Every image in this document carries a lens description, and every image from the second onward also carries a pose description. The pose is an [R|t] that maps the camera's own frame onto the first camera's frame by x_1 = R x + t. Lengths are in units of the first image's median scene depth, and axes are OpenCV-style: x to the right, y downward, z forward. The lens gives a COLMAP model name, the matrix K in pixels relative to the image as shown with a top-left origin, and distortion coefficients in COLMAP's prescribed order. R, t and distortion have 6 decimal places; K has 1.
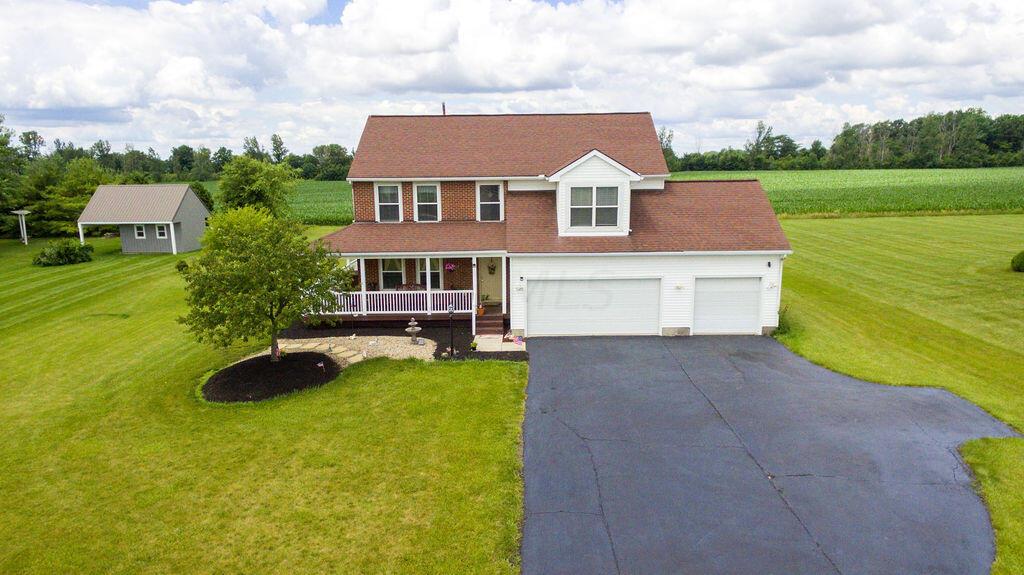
lens RADIAL K [[679.8, 0, 517.6], [0, 679.8, 290.1], [0, 0, 1]] dist [0.045143, -0.055043]
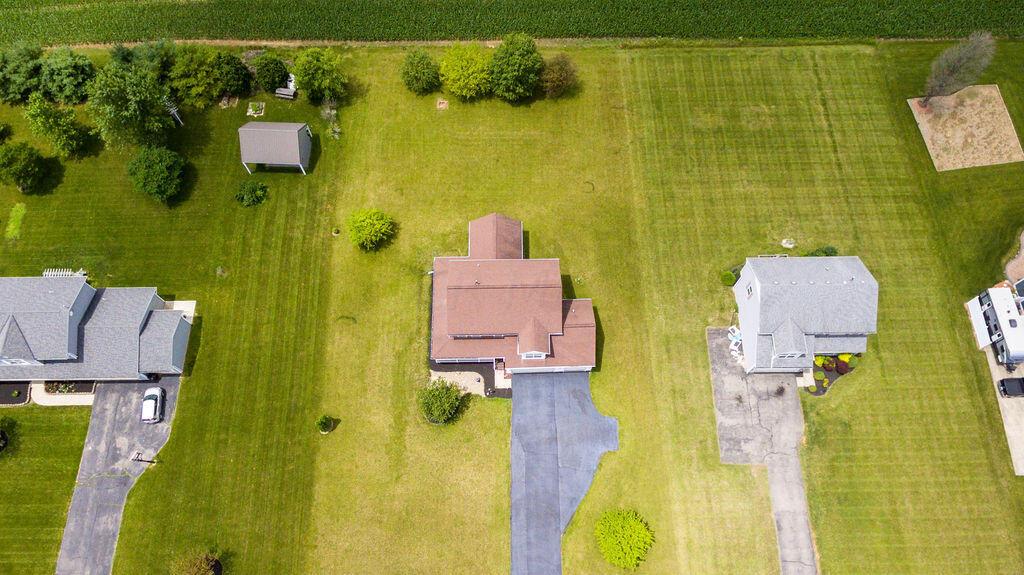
lens RADIAL K [[679.8, 0, 512.3], [0, 679.8, 288.4], [0, 0, 1]] dist [0.045143, -0.055043]
pose [[0.999743, -0.013786, 0.017985, -0.034284], [-0.007281, 0.556161, 0.831043, -2.777389], [-0.021459, -0.830960, 0.555918, -0.429331]]
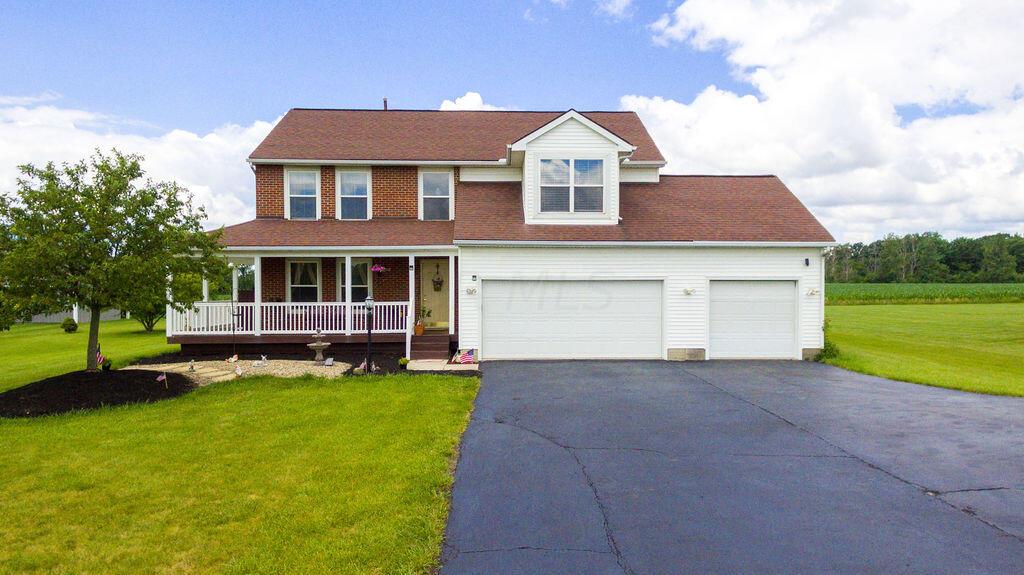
lens RADIAL K [[679.8, 0, 512.0], [0, 679.8, 294.3], [0, 0, 1]] dist [0.045143, -0.055043]
pose [[0.999346, 0.008499, 0.035148, 0.020767], [-0.002177, 0.984366, -0.176119, 0.126927], [-0.036096, 0.175927, 0.983741, 0.280449]]
